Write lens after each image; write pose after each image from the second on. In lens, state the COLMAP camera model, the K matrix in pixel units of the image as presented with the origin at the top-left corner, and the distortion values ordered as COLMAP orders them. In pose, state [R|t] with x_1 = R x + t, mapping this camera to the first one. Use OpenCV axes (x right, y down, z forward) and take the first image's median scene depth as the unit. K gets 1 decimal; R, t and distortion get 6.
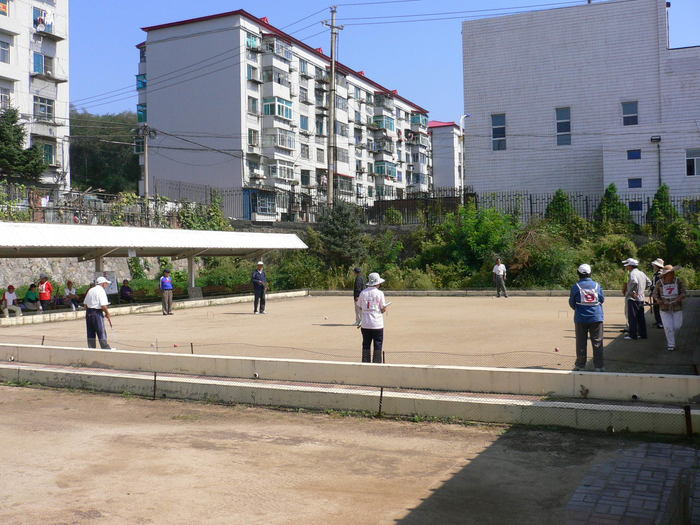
lens RADIAL K [[760.3, 0, 350.0], [0, 760.3, 262.5], [0, 0, 1]] dist [-0.064153, 0.022193]
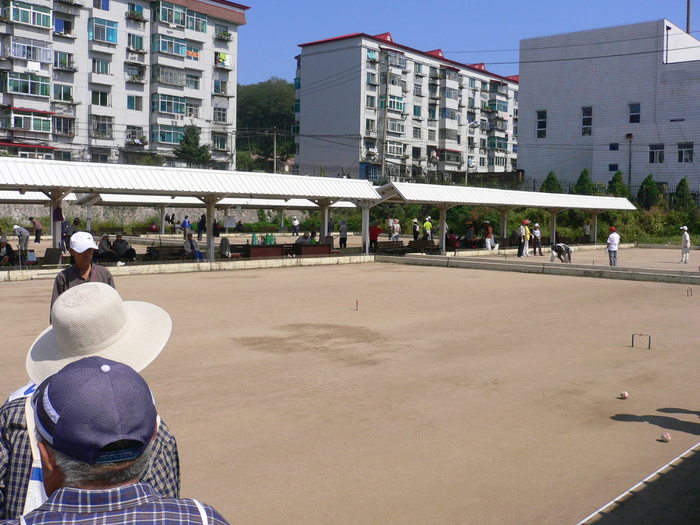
lens RADIAL K [[760.3, 0, 350.0], [0, 760.3, 262.5], [0, 0, 1]] dist [-0.064153, 0.022193]
pose [[0.960384, 0.052873, -0.273620, 0.219521], [-0.036230, 0.997193, 0.065527, -0.003649], [0.276316, -0.053018, 0.959603, -0.340715]]
